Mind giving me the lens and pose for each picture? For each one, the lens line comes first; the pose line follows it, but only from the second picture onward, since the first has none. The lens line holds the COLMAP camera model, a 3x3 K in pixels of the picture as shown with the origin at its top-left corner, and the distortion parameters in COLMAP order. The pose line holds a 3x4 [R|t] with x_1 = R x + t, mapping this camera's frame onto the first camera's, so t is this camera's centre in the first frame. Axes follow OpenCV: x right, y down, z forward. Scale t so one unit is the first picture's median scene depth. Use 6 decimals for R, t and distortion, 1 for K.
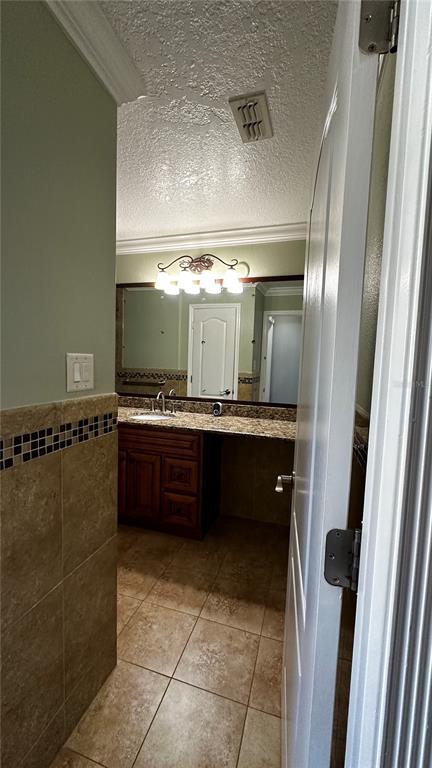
lens RADIAL K [[305.4, 0, 216.0], [0, 305.4, 384.0], [0, 0, 1]] dist [0.000187, 0.000348]
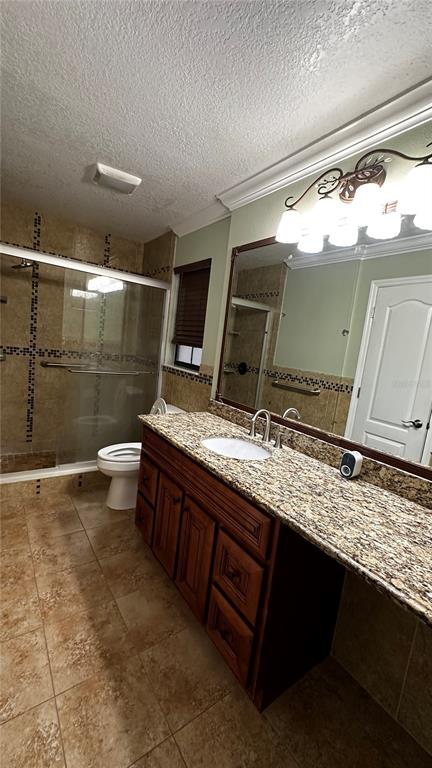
lens RADIAL K [[305.4, 0, 216.0], [0, 305.4, 384.0], [0, 0, 1]] dist [0.000187, 0.000348]
pose [[0.794014, 0.136169, -0.592453, 0.104918], [-0.132665, 0.989913, 0.049722, -0.043892], [0.593247, 0.039118, 0.804069, 0.437947]]
